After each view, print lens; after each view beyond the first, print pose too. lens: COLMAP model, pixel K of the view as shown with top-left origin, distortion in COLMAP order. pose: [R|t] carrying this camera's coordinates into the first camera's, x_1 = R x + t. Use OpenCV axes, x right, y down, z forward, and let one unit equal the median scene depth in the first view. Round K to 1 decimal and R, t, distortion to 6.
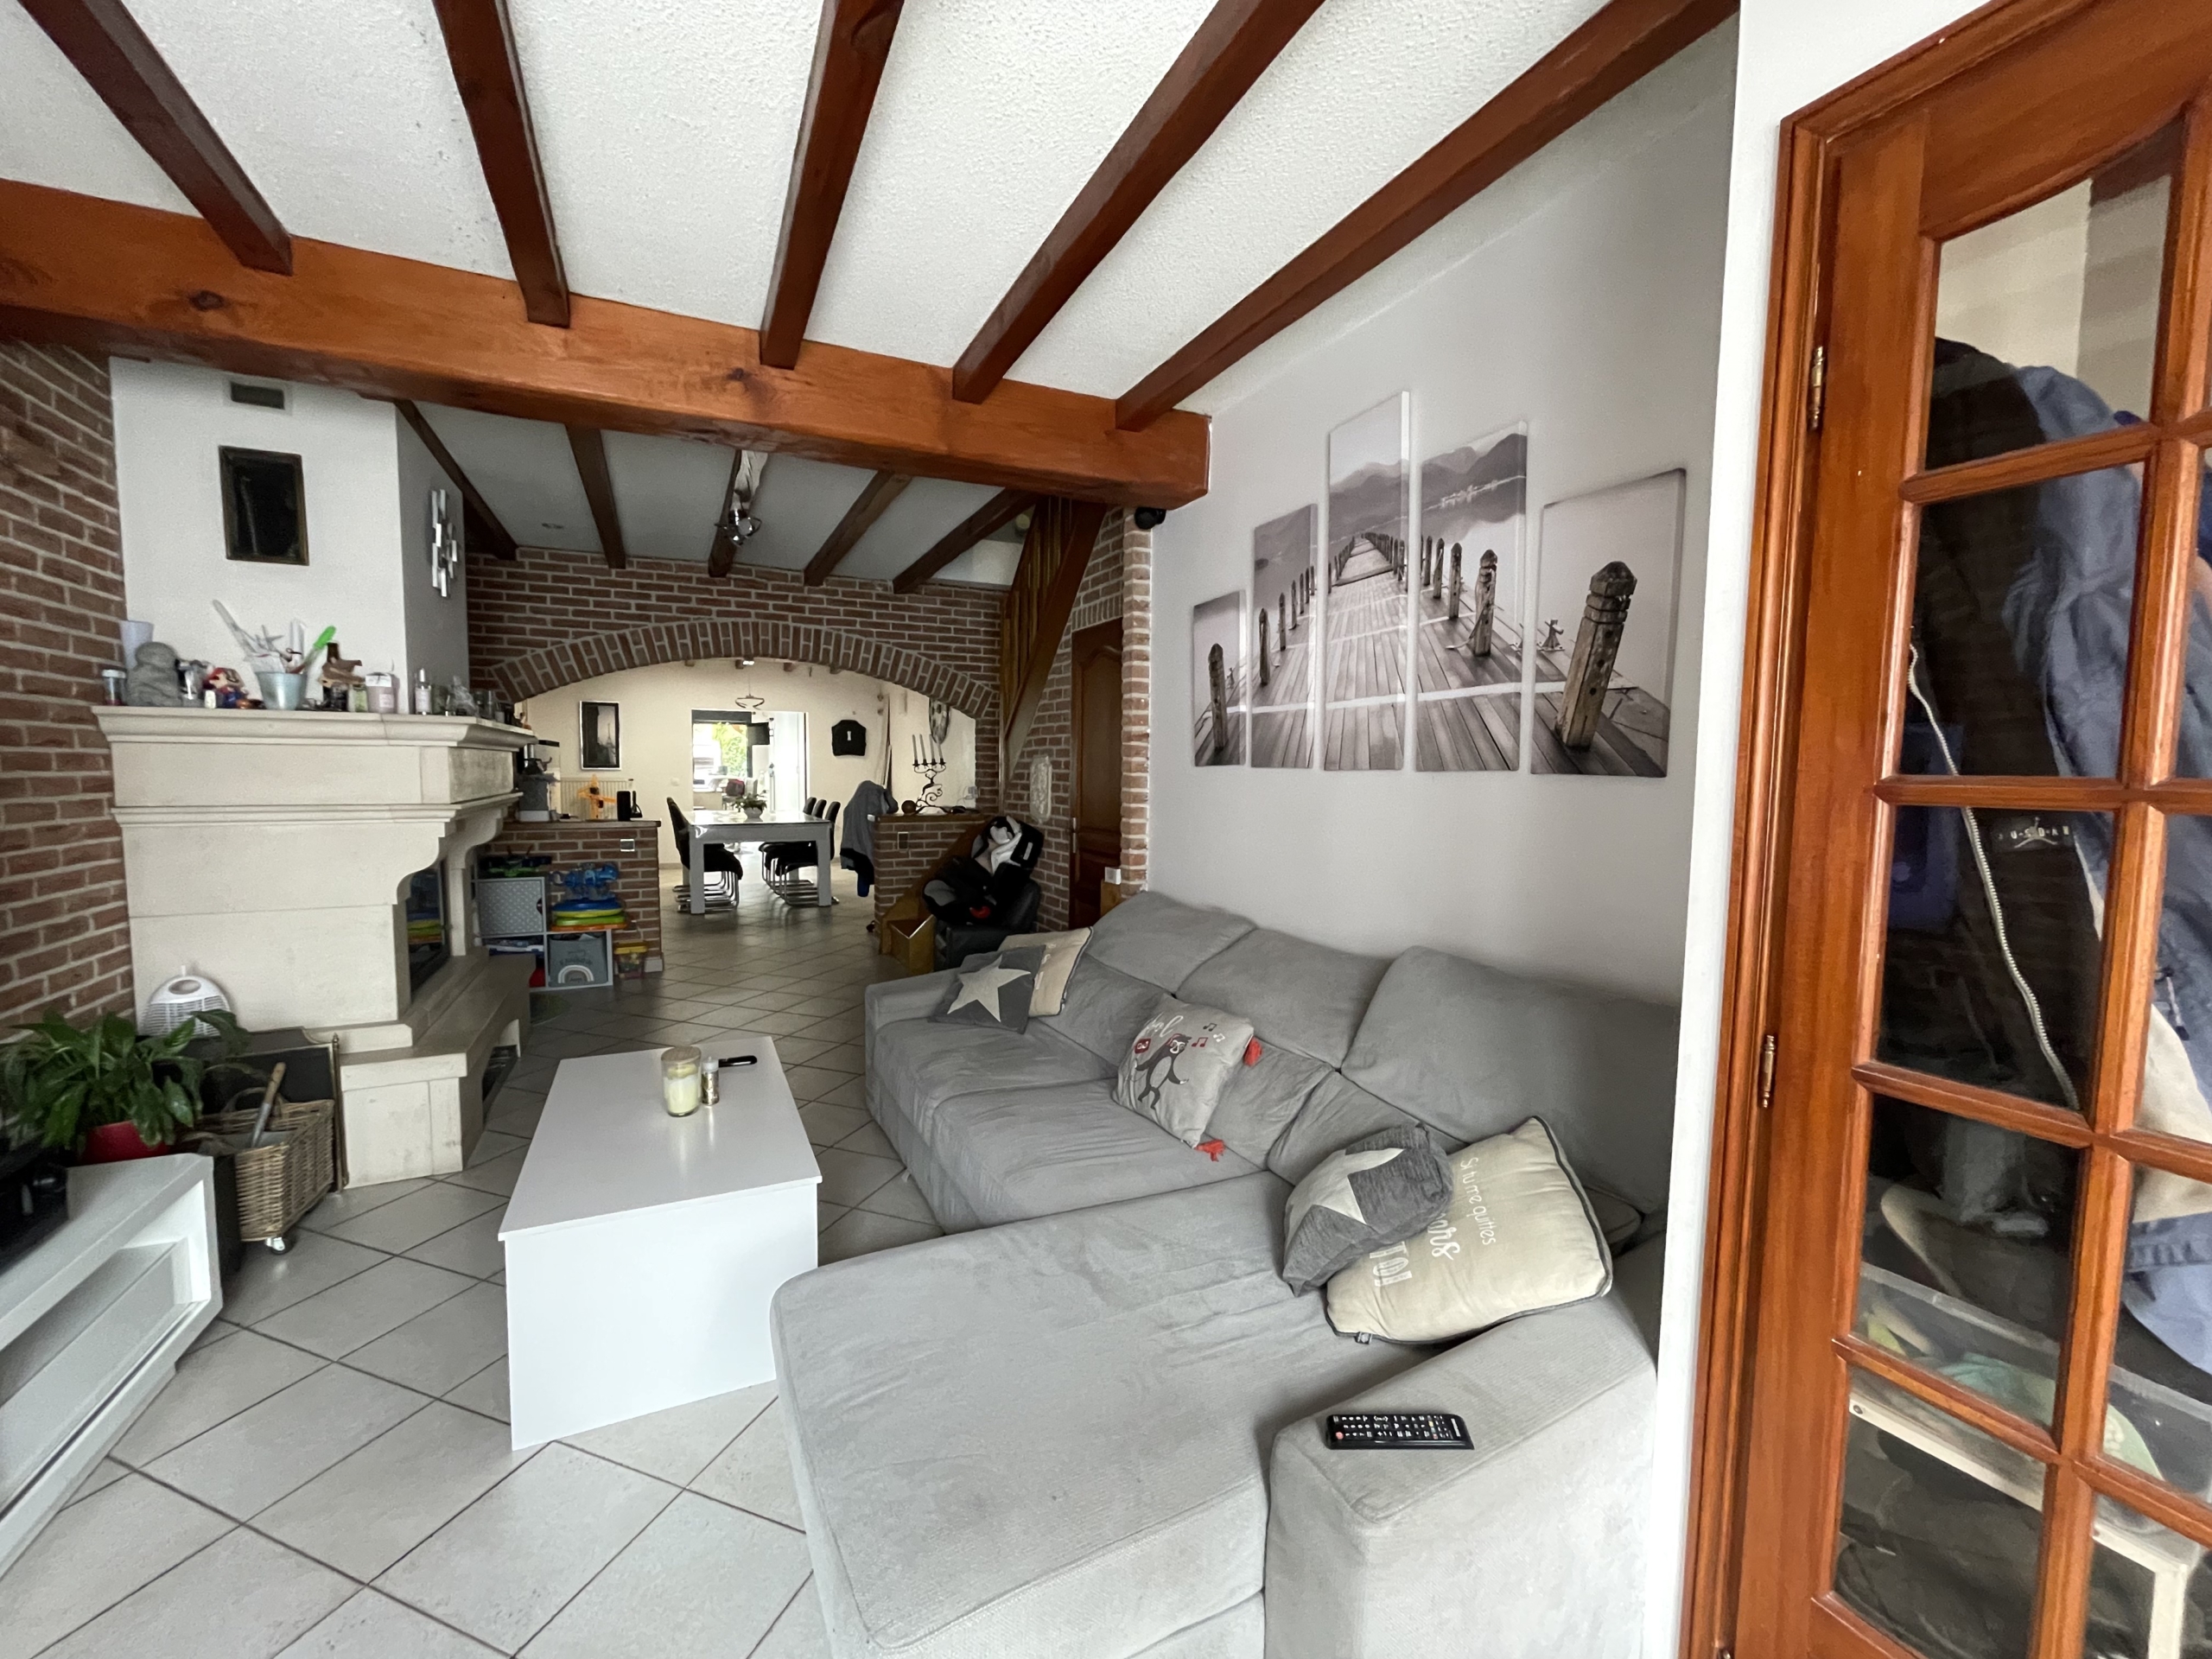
lens RADIAL K [[890.1, 0, 1109.4], [0, 890.1, 832.0], [0, 0, 1]] dist [-0.002953, 0.001003]
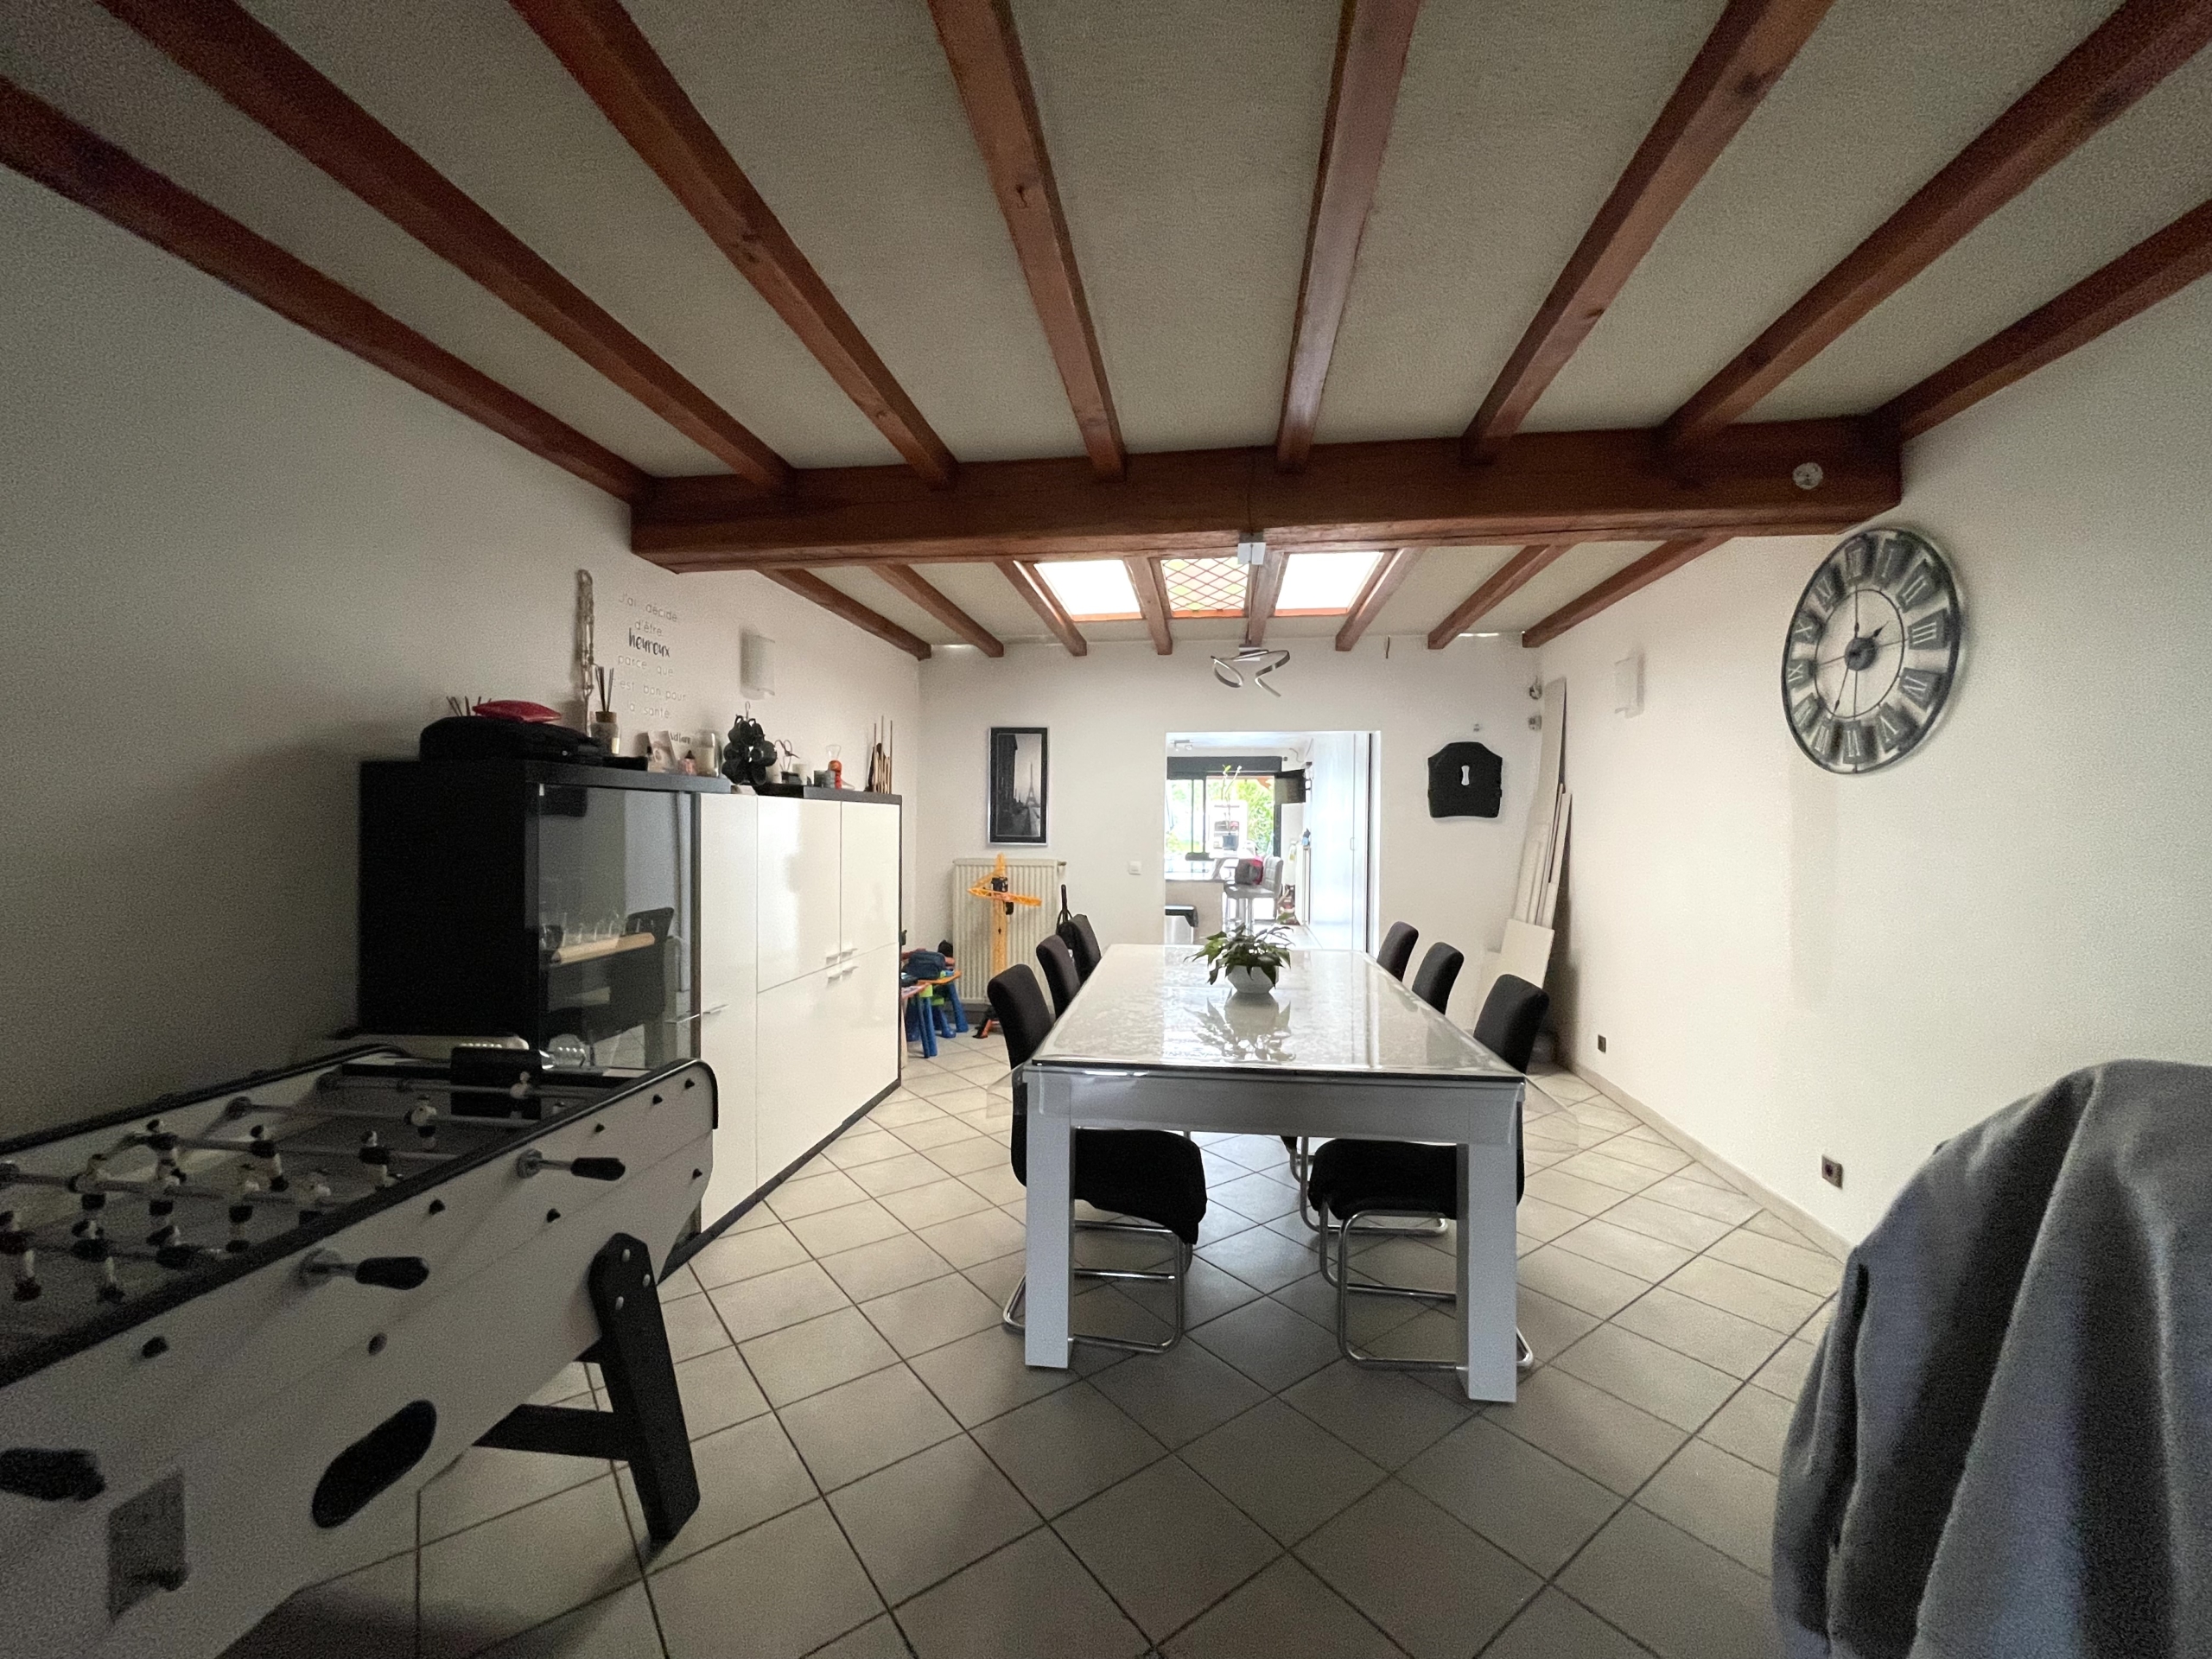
lens RADIAL K [[890.1, 0, 1106.2], [0, 890.1, 838.1], [0, 0, 1]] dist [-0.002953, 0.001003]
pose [[0.832098, 0.002598, -0.554623, -0.188427], [-0.039526, 0.997724, -0.054627, -0.041571], [0.553219, 0.067377, 0.830307, 0.502718]]
